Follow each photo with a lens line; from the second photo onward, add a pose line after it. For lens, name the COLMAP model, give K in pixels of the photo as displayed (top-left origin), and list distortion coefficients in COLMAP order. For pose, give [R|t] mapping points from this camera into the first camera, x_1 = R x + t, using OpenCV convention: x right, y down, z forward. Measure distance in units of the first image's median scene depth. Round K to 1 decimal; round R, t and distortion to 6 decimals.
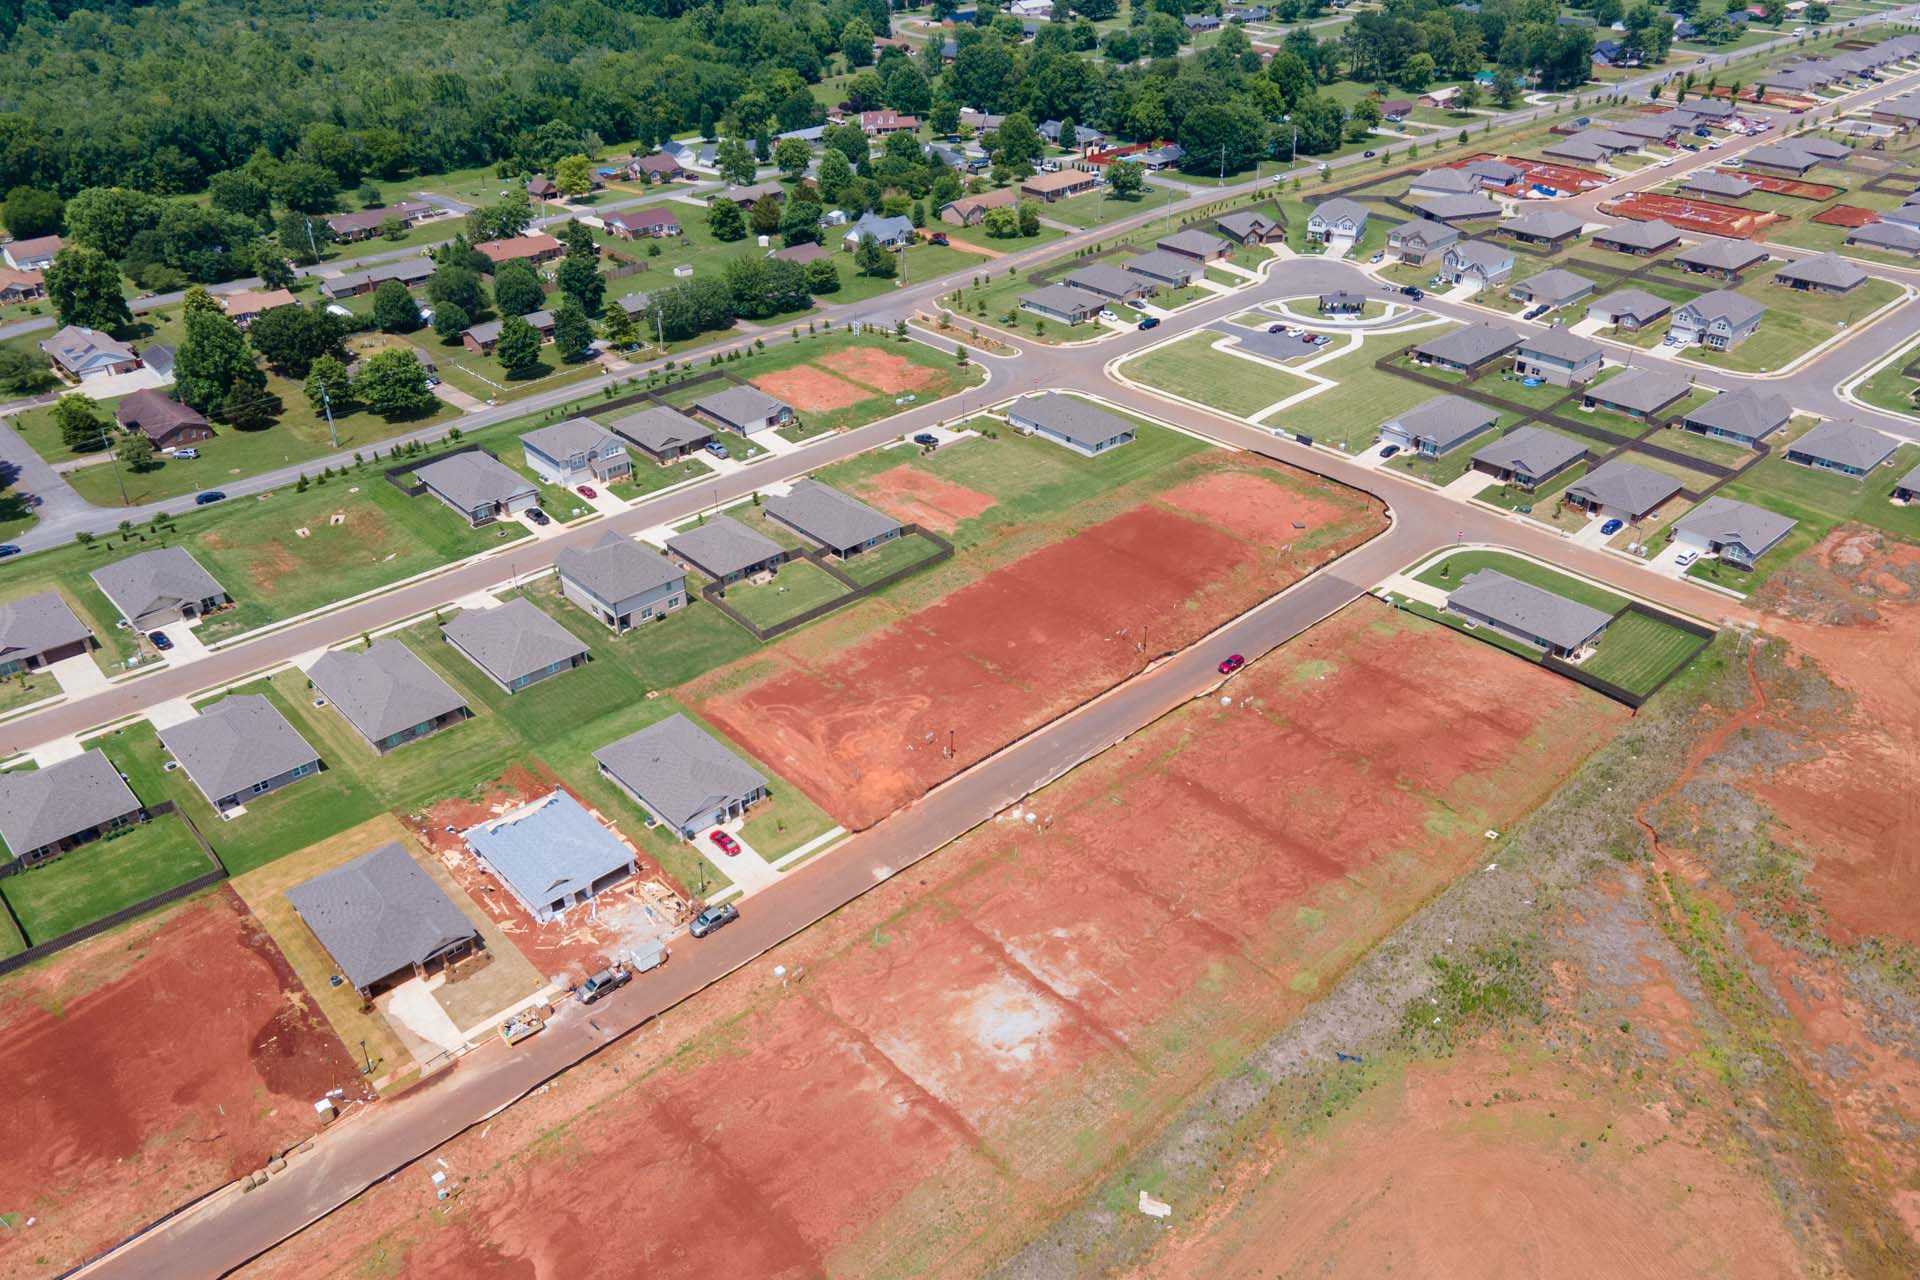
lens RADIAL K [[1404.4, 0, 970.0], [0, 1404.4, 631.2], [0, 0, 1]] dist [-0.004812, 0.070879]
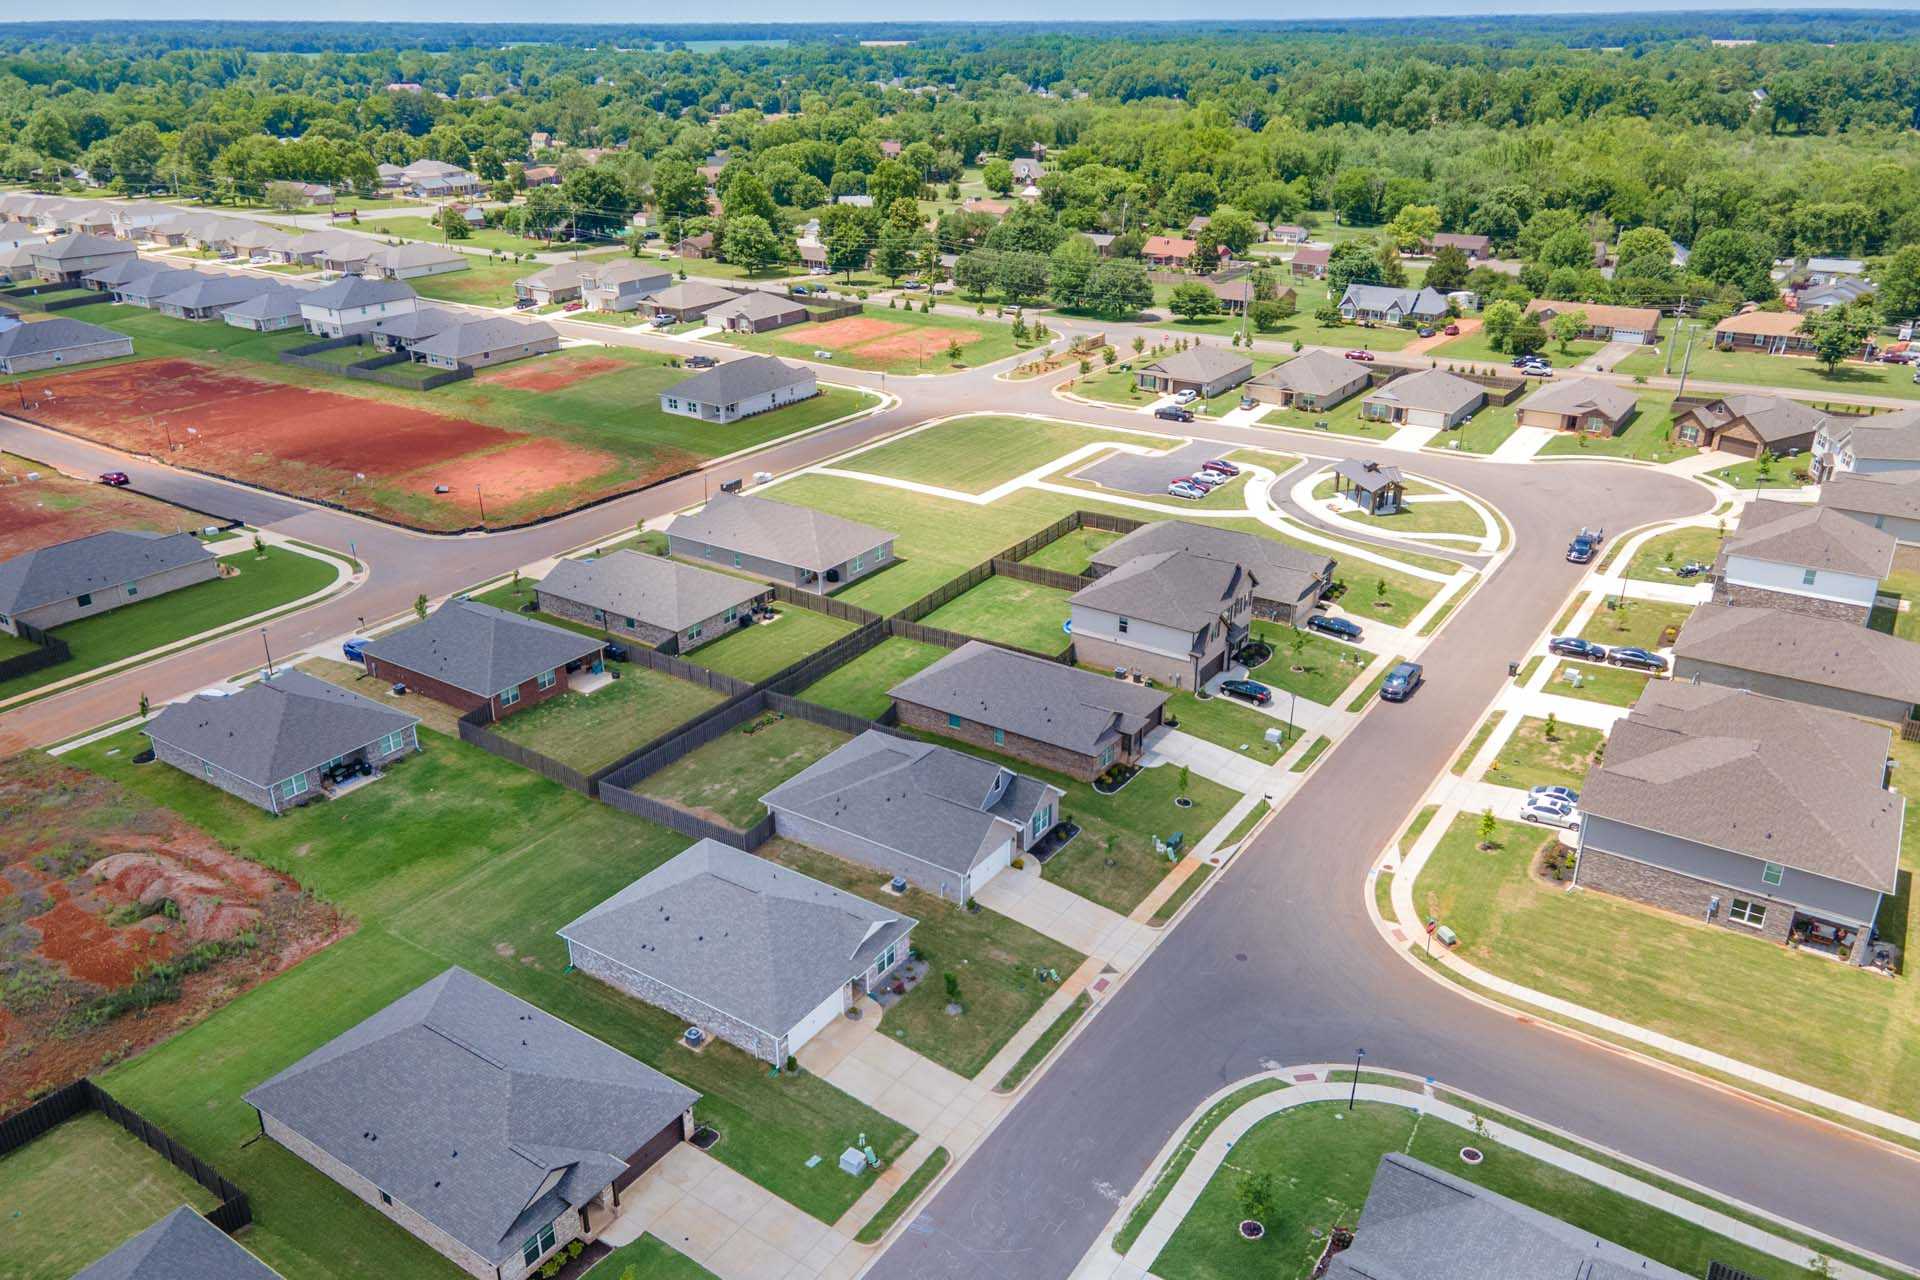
lens RADIAL K [[1404.4, 0, 970.0], [0, 1404.4, 631.2], [0, 0, 1]] dist [-0.004812, 0.070879]
pose [[0.225330, 0.384535, -0.895187, 0.741187], [-0.504907, 0.831896, 0.230256, -0.242555], [0.833244, 0.400102, 0.381606, 0.730450]]
